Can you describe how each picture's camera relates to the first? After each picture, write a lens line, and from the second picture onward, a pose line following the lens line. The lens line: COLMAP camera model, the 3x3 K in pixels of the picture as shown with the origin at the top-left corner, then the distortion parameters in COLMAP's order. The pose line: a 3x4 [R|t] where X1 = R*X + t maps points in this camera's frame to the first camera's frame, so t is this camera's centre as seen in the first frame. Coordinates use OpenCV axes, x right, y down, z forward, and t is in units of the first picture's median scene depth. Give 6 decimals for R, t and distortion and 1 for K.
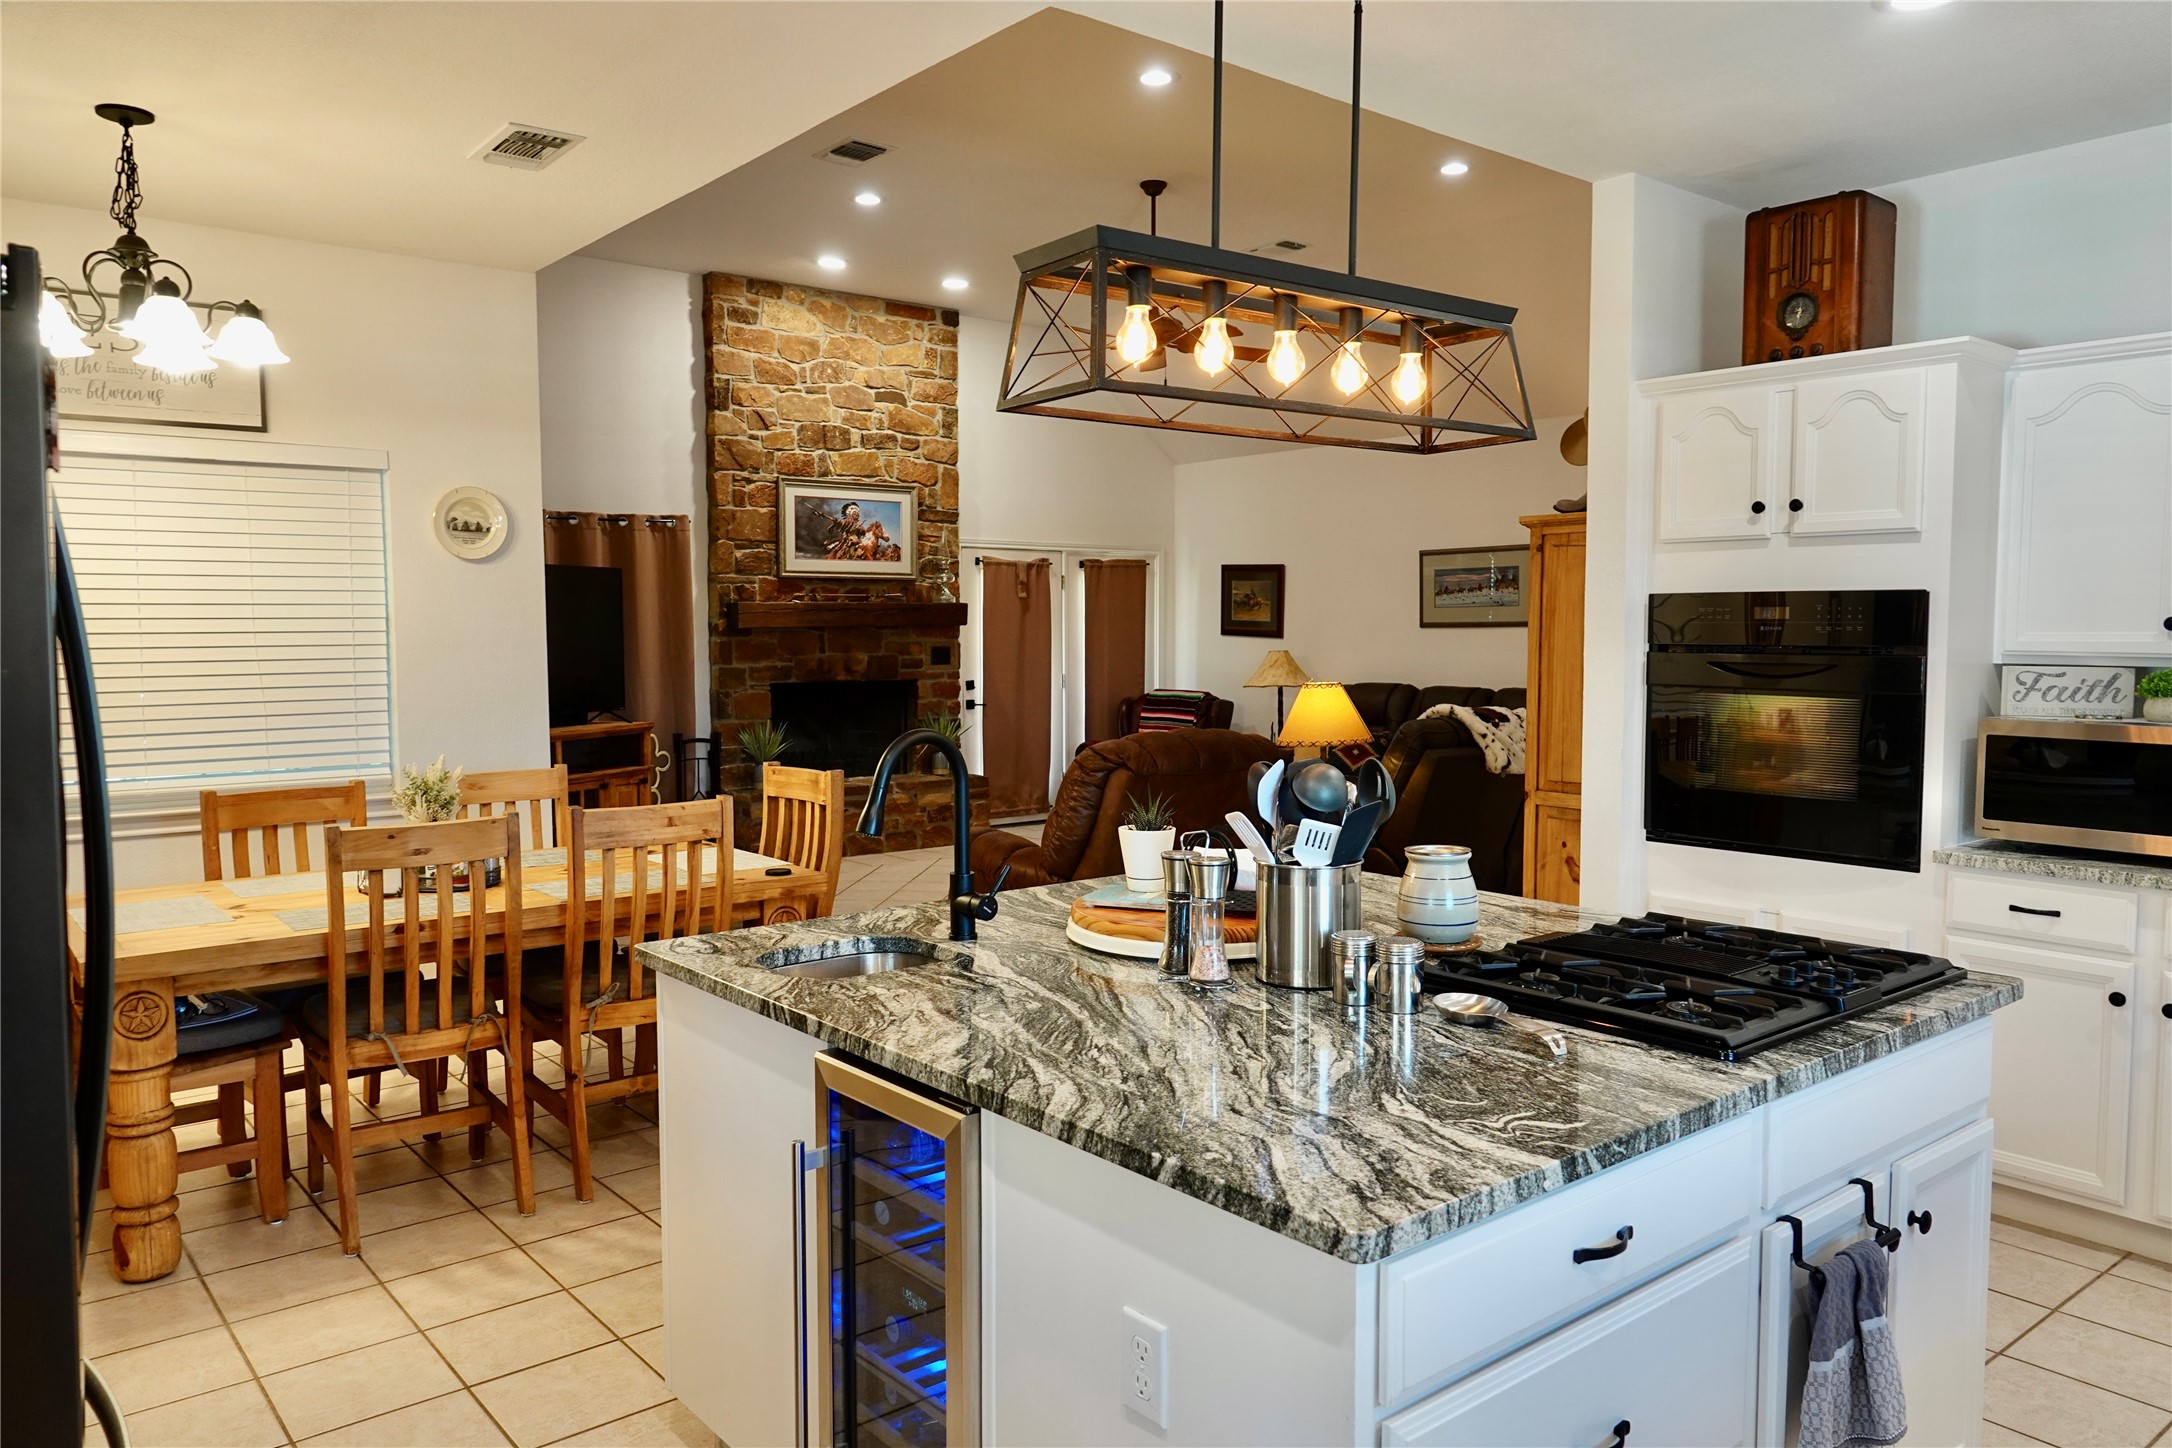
lens RADIAL K [[1532.3, 0, 1083.3], [0, 1532.3, 729.3], [0, 0, 1]] dist [0.042581, -0.014081]
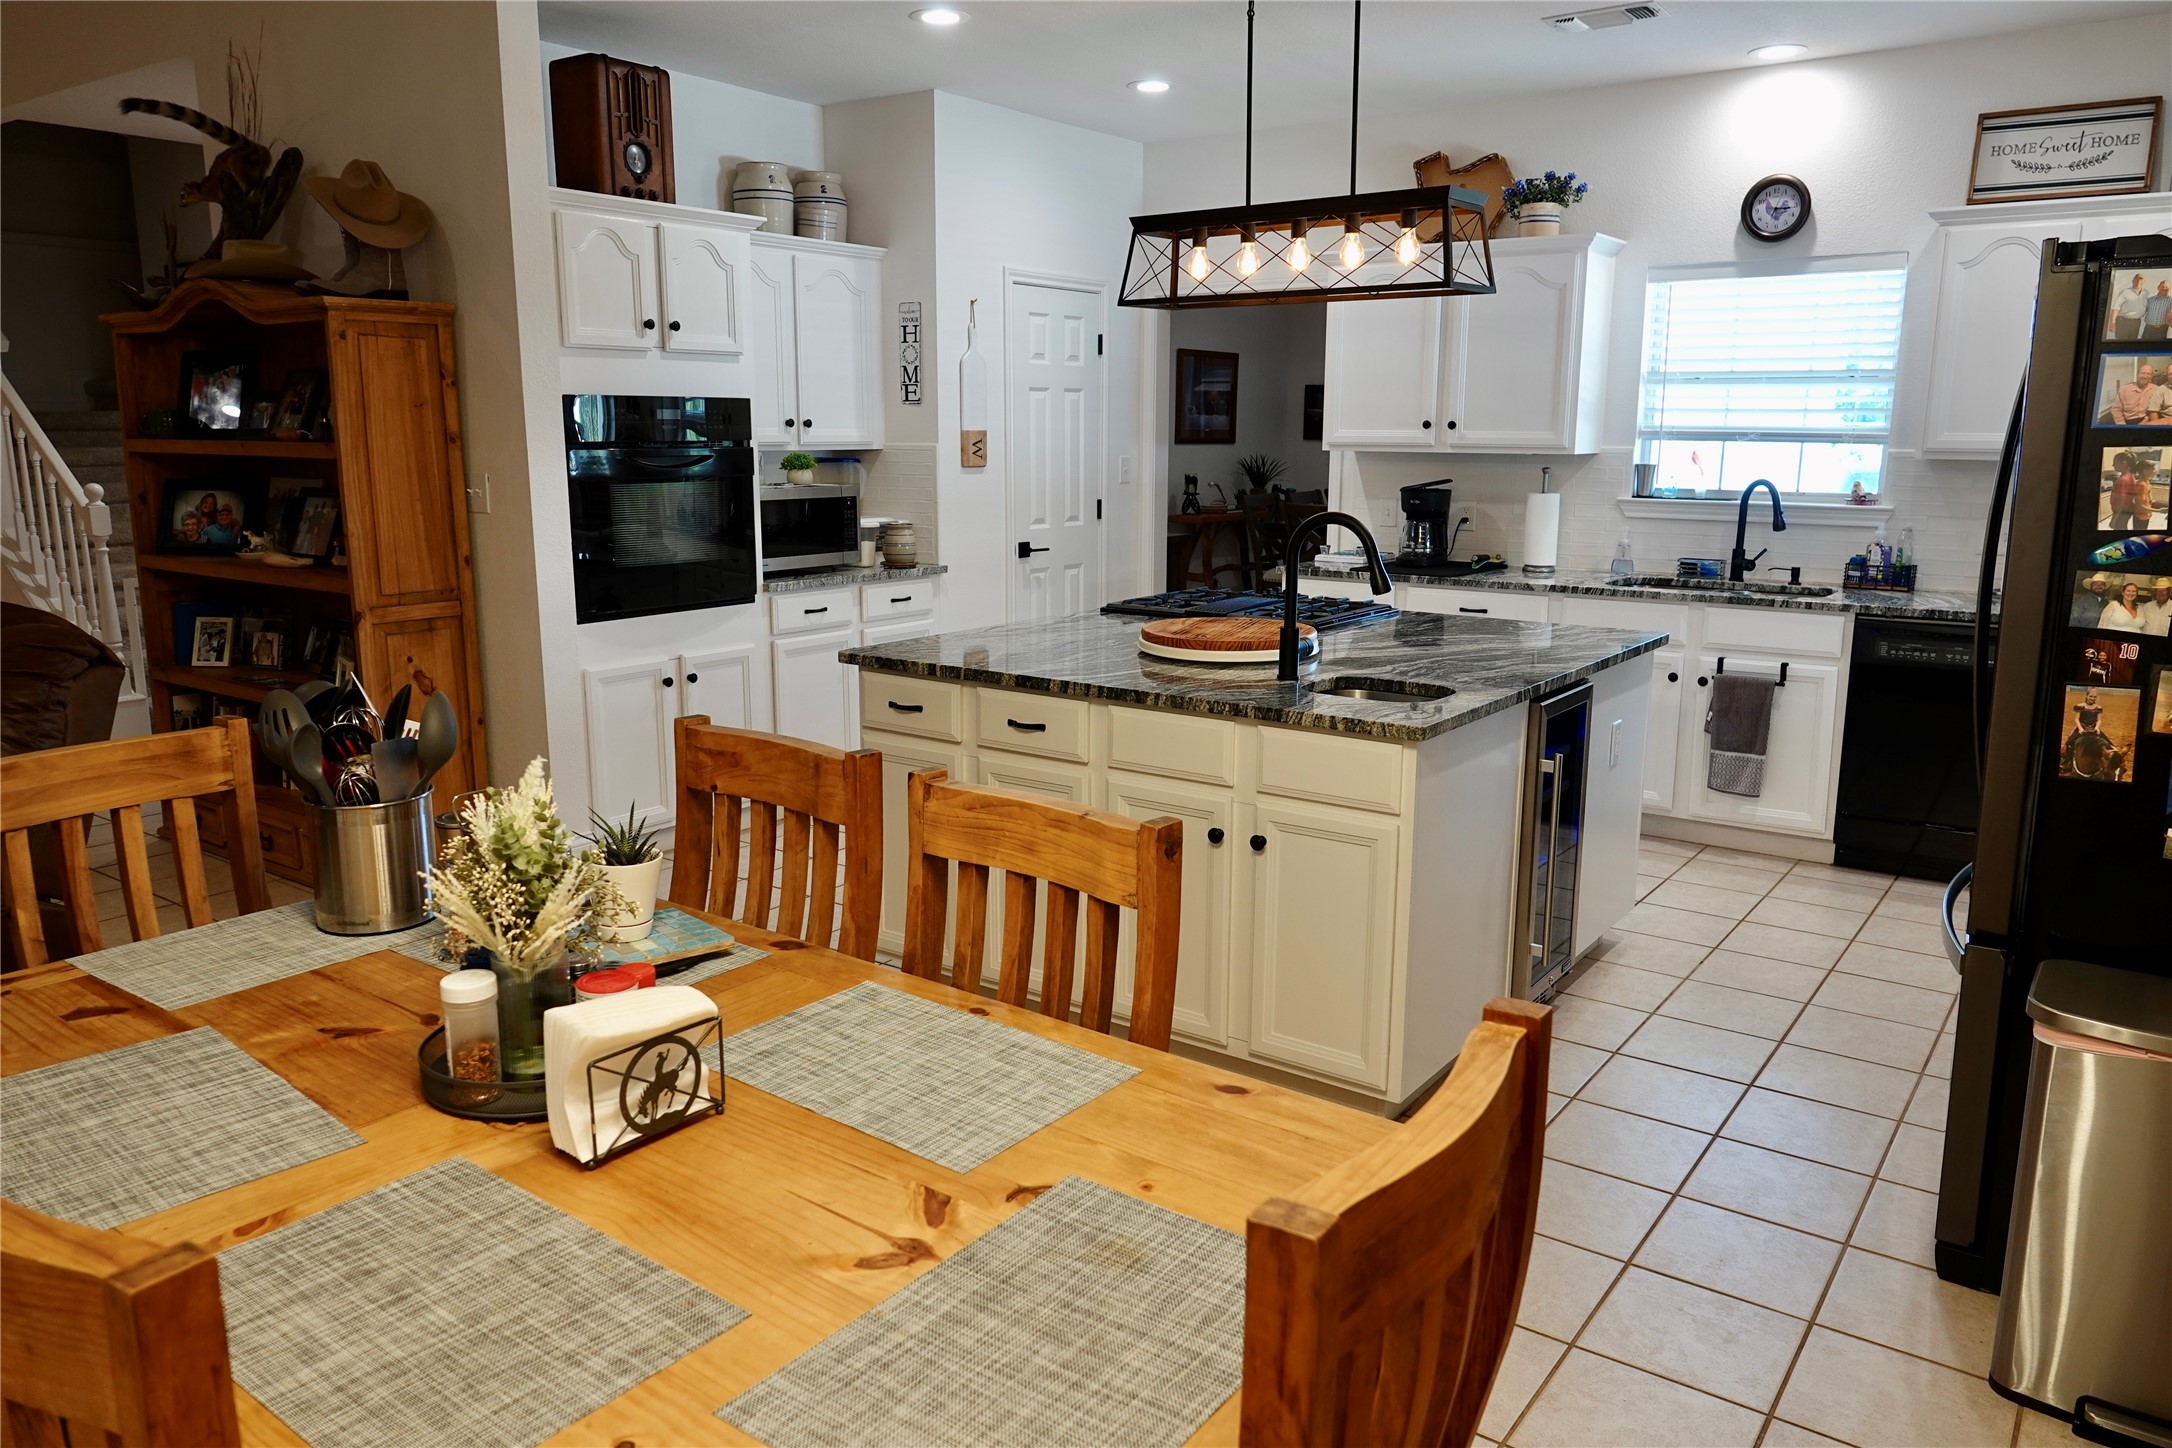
lens RADIAL K [[1532.3, 0, 1107.6], [0, 1532.3, 706.8], [0, 0, 1]] dist [0.042581, -0.014081]
pose [[-0.271014, -0.182009, 0.945211, -1.507438], [0.064278, 0.976347, 0.206434, -0.139409], [-0.960427, 0.116703, -0.252904, 1.781649]]
